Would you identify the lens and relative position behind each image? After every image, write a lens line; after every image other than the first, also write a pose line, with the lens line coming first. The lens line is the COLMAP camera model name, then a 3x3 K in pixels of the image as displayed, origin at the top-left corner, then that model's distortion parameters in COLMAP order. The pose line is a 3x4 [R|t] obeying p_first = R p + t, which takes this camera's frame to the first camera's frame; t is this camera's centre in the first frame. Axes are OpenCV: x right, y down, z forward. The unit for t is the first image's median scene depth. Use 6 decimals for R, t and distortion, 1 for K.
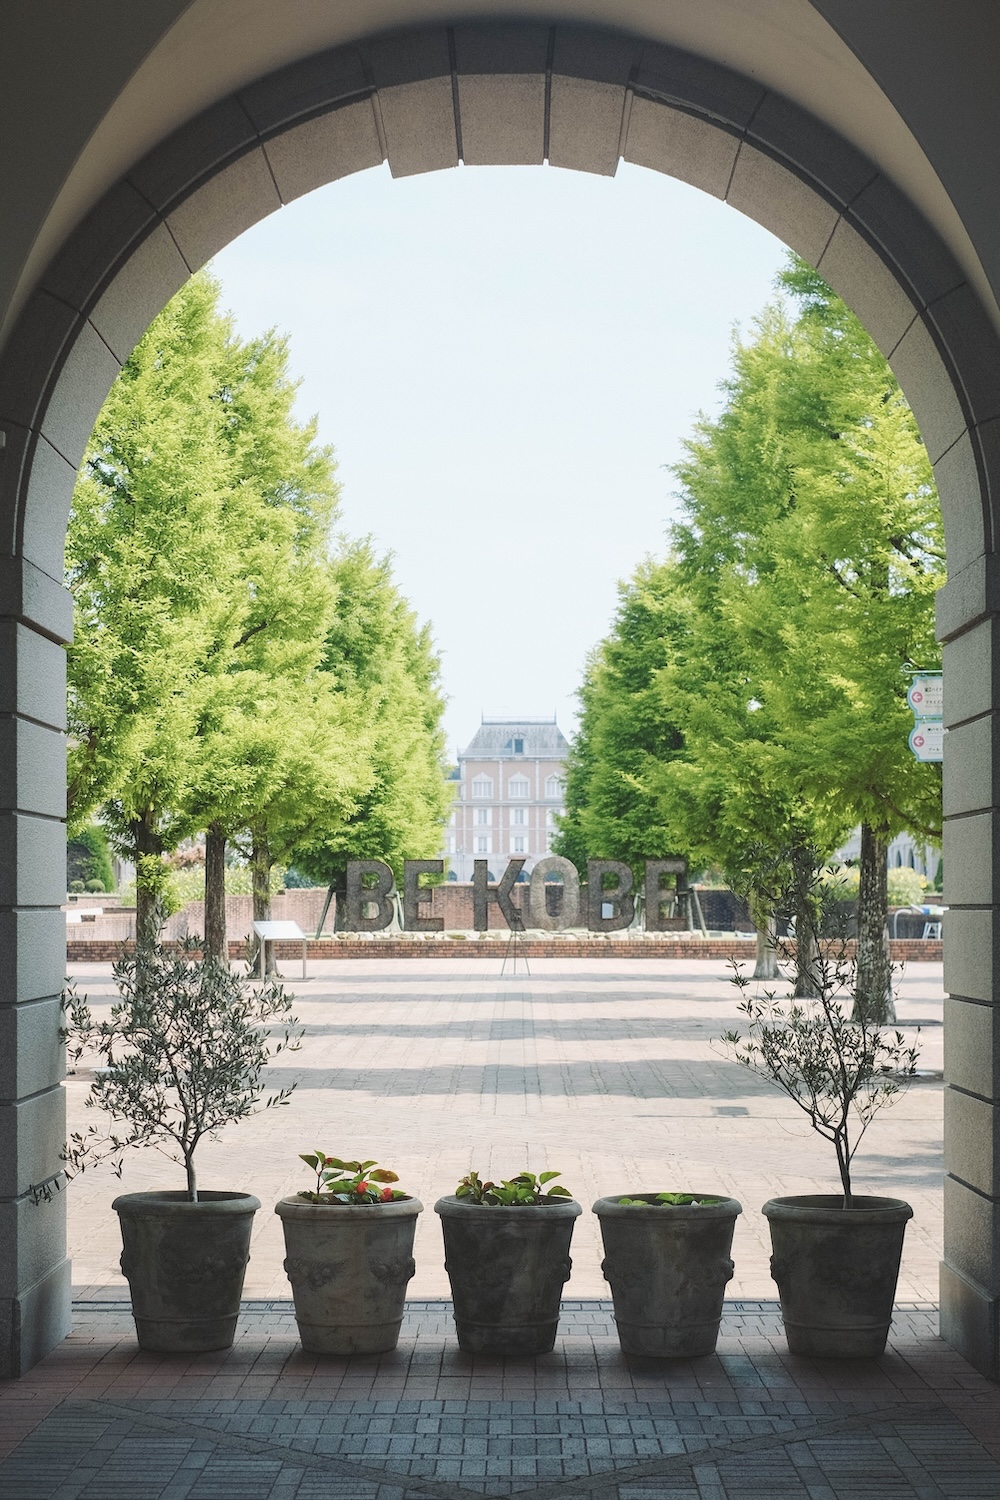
lens RADIAL K [[2296.4, 0, 496.5], [0, 2296.4, 751.0], [0, 0, 1]] dist [-0.028914, 0.000000]
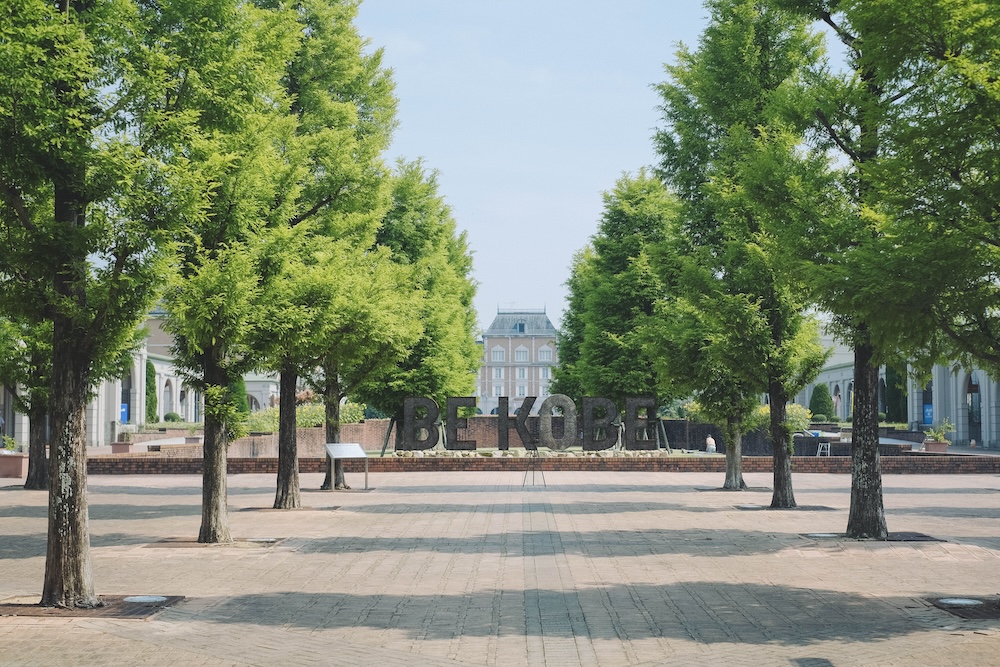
lens RADIAL K [[1530.9, 0, 540.0], [0, 1530.9, 300.5], [0, 0, 1]] dist [-0.028914, 0.000000]
pose [[0.999794, 0.001278, 0.020257, -0.005846], [-0.000921, 0.999845, -0.017577, 0.010620], [-0.020276, 0.017555, 0.999640, 0.161464]]
